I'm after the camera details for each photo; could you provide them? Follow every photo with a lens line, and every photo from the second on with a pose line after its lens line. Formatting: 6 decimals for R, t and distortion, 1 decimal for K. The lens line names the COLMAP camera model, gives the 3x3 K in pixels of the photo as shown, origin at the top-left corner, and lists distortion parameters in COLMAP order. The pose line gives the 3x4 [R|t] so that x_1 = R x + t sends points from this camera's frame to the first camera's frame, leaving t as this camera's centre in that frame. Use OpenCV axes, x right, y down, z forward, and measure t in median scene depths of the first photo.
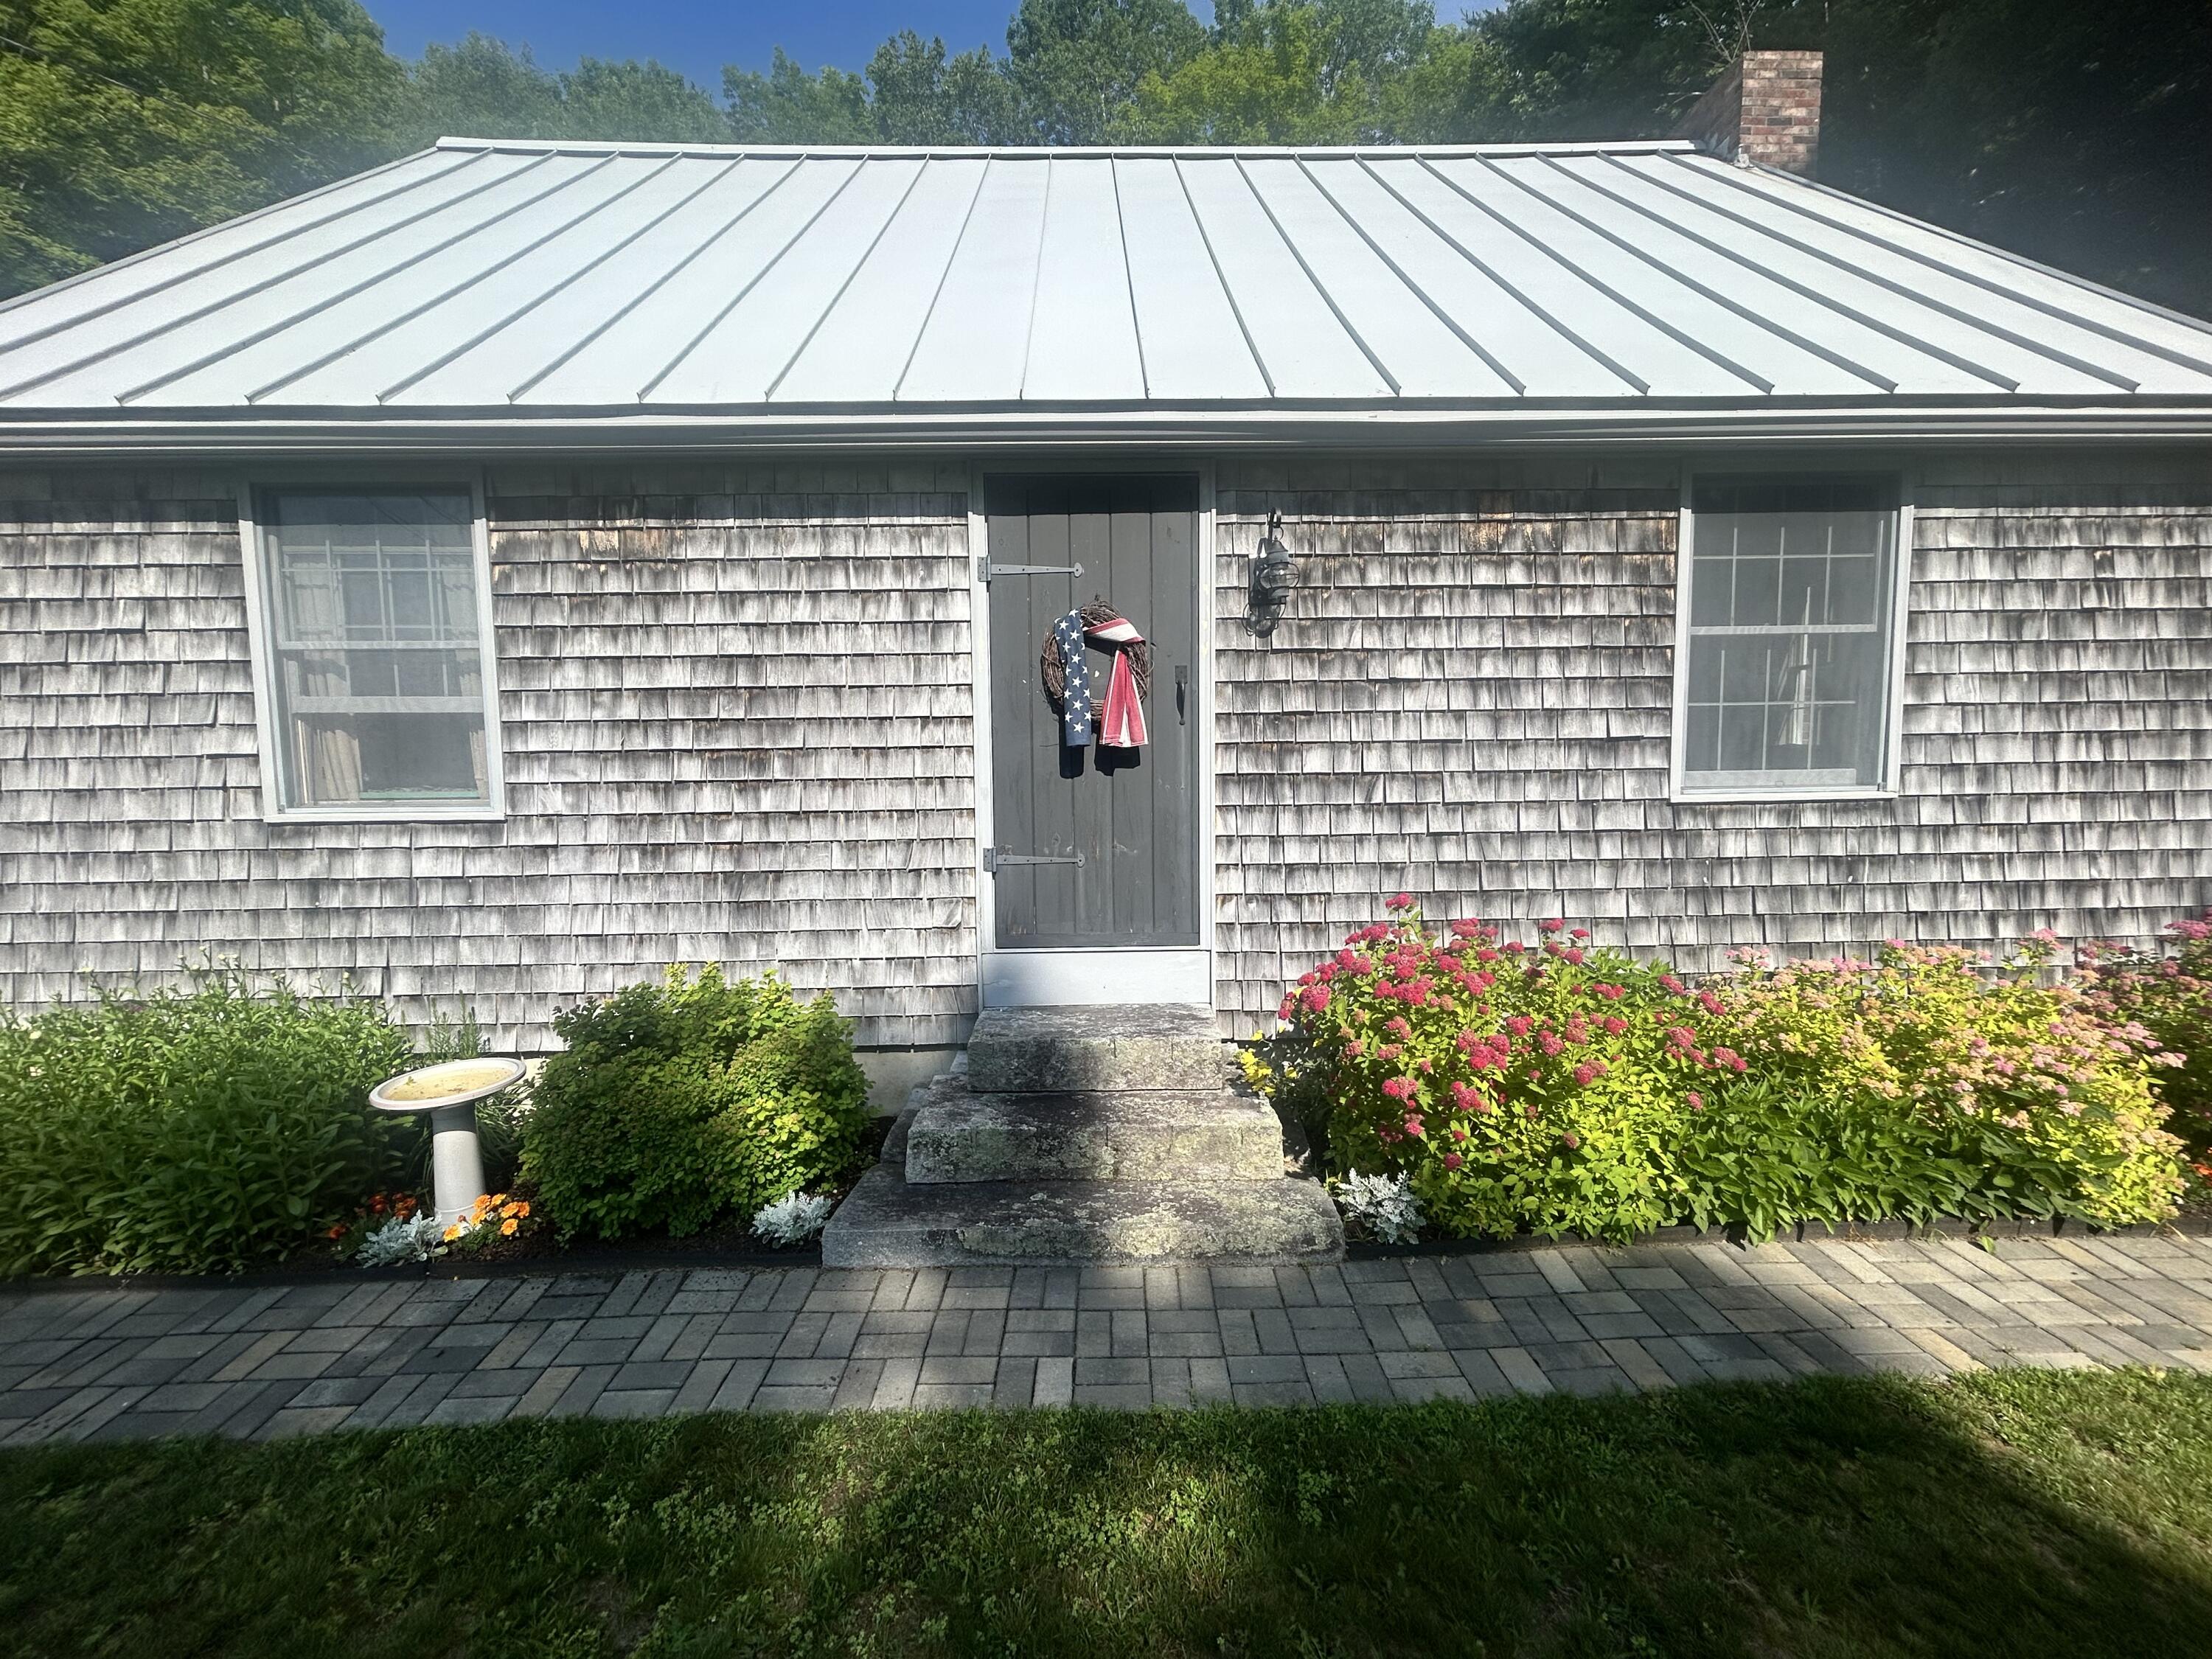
lens RADIAL K [[883.8, 0, 1103.3], [0, 883.8, 829.7], [0, 0, 1]] dist [-0.002212, 0.000029]
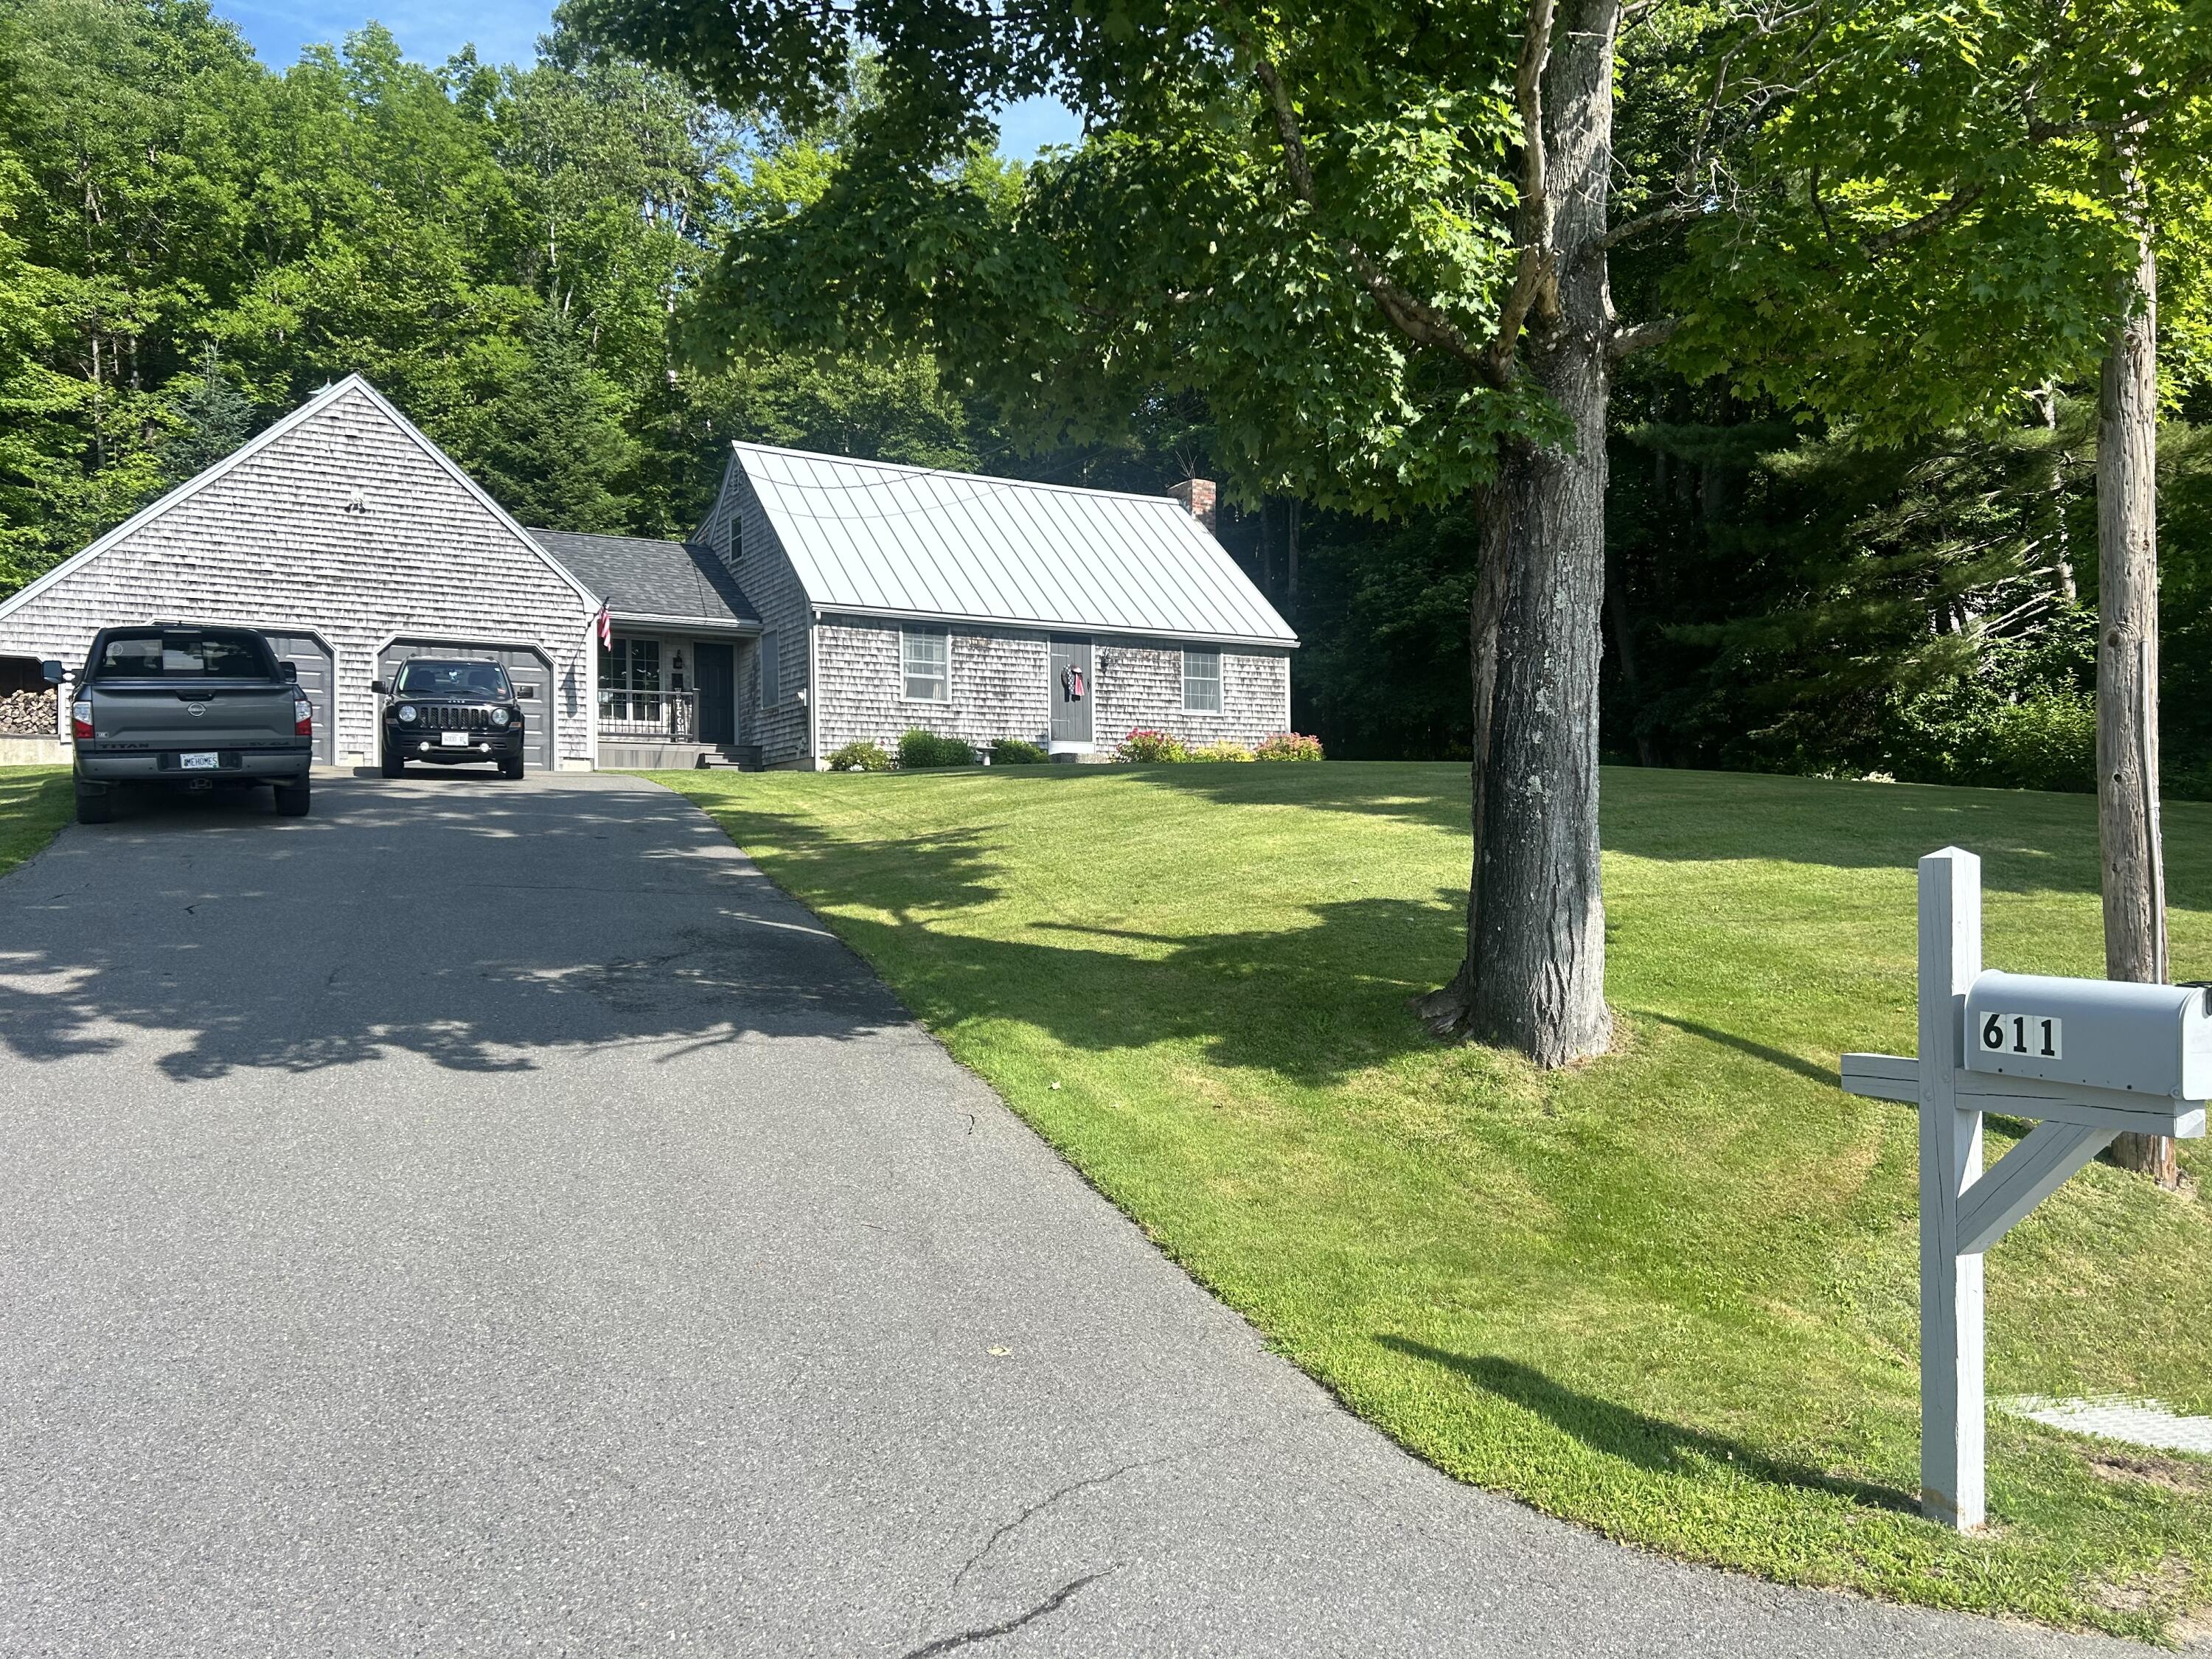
lens RADIAL K [[1701.6, 0, 1108.1], [0, 1701.6, 834.3], [0, 0, 1]] dist [0.032813, -0.004007]
pose [[0.861904, 0.014422, 0.506867, -4.135222], [0.037977, 0.994952, -0.092888, 1.387074], [-0.505648, 0.099310, 0.857005, -6.279614]]
